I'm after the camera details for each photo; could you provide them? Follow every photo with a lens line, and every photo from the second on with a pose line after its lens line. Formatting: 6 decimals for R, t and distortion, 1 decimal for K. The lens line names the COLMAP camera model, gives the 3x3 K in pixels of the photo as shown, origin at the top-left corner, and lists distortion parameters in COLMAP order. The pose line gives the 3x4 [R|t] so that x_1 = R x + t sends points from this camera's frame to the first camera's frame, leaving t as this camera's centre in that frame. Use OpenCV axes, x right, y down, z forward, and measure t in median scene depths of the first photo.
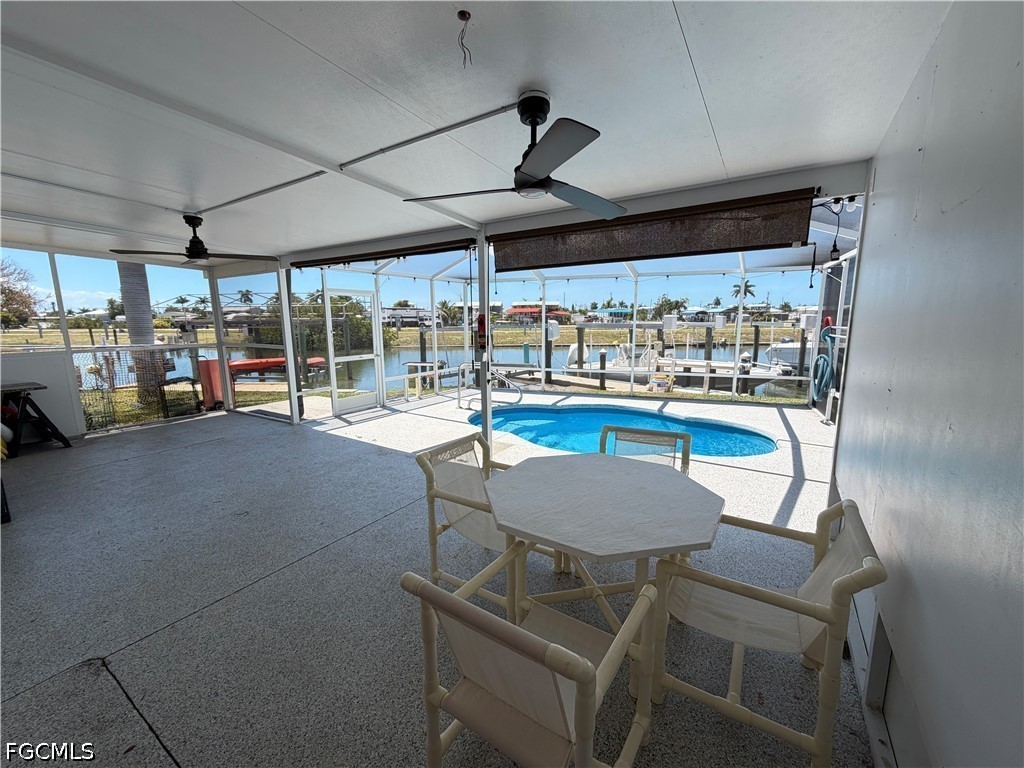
lens RADIAL K [[408.6, 0, 513.9], [0, 408.6, 384.0], [0, 0, 1]] dist [0.003091, 0.000098]
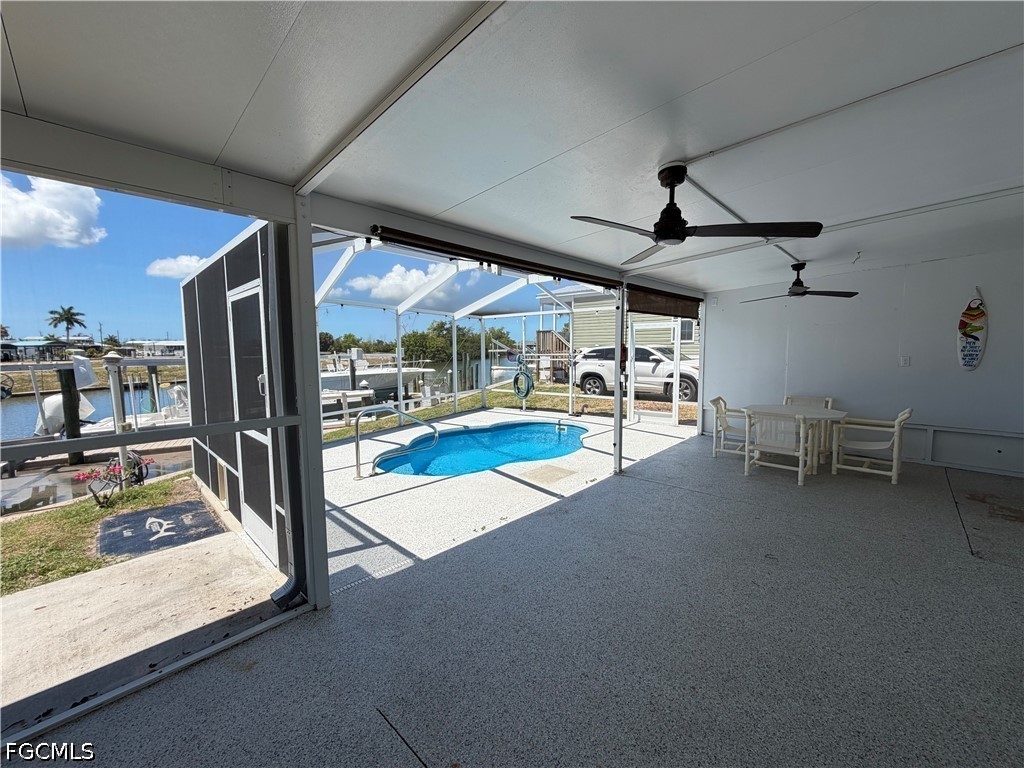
lens RADIAL K [[408.6, 0, 504.1], [0, 408.6, 381.7], [0, 0, 1]] dist [0.003091, 0.000098]
pose [[0.200431, -0.073143, 0.976974, -0.303550], [0.161543, 0.986027, 0.040679, -0.036901], [-0.966298, 0.149670, 0.209447, 0.245187]]
